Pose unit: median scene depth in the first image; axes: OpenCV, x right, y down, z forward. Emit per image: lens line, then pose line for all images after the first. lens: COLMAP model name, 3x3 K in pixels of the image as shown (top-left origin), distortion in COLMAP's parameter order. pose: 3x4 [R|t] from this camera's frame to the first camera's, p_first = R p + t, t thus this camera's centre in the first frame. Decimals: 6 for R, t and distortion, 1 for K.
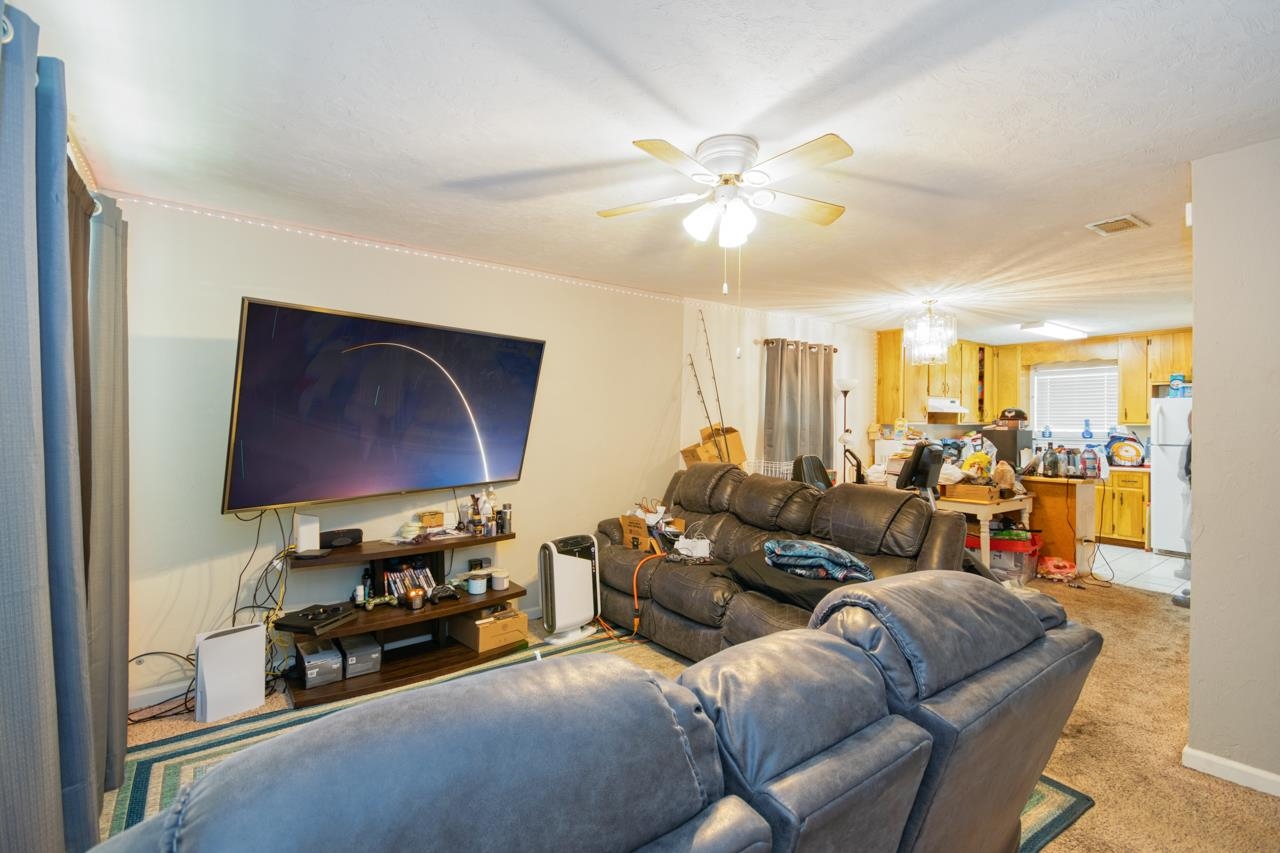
lens RADIAL K [[566.7, 0, 627.7], [0, 566.7, 421.8], [0, 0, 1]] dist [0.000315, -0.000200]
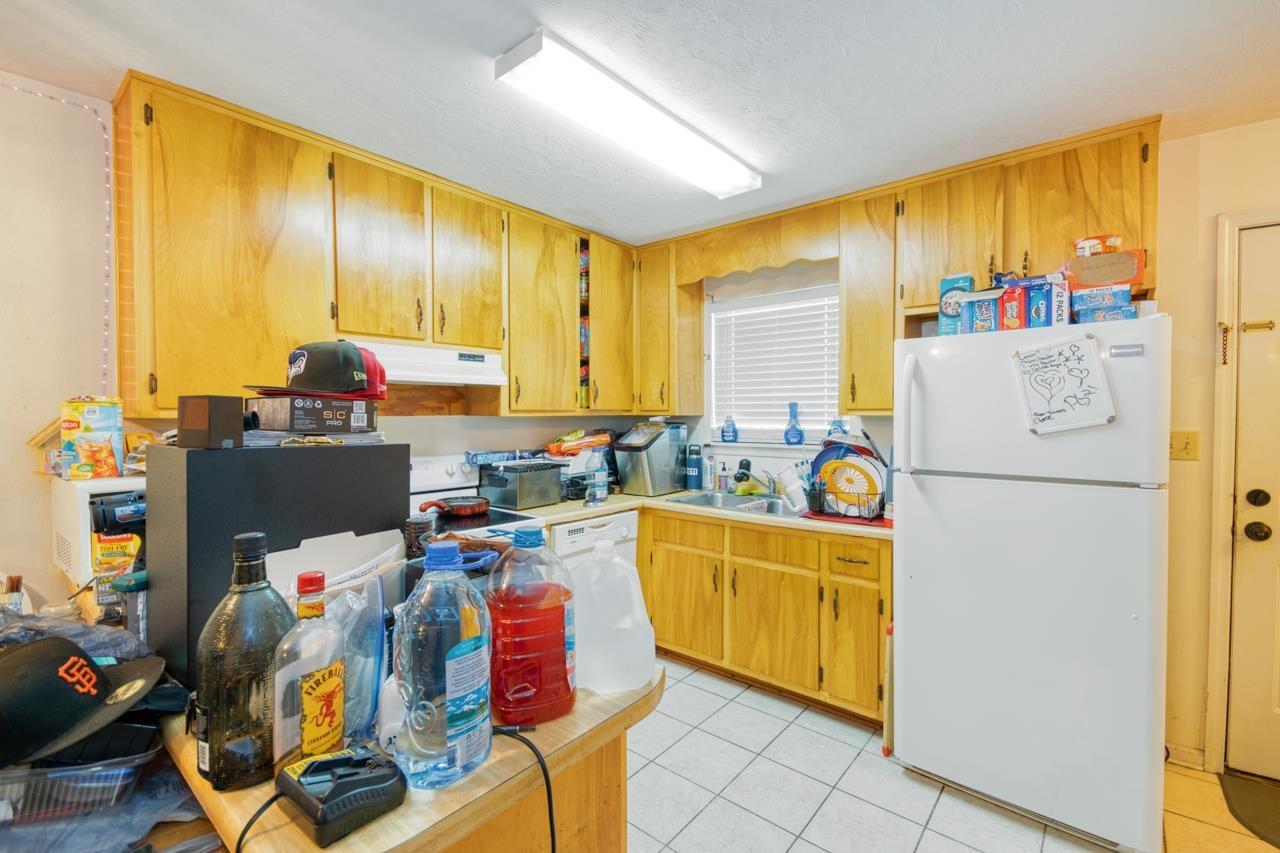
lens RADIAL K [[566.7, 0, 635.6], [0, 566.7, 424.4], [0, 0, 1]] dist [0.000315, -0.000200]
pose [[0.968131, -0.012166, 0.250150, 0.664807], [0.006765, 0.999725, 0.022440, 0.002633], [-0.250354, -0.020032, 0.967947, 0.683517]]
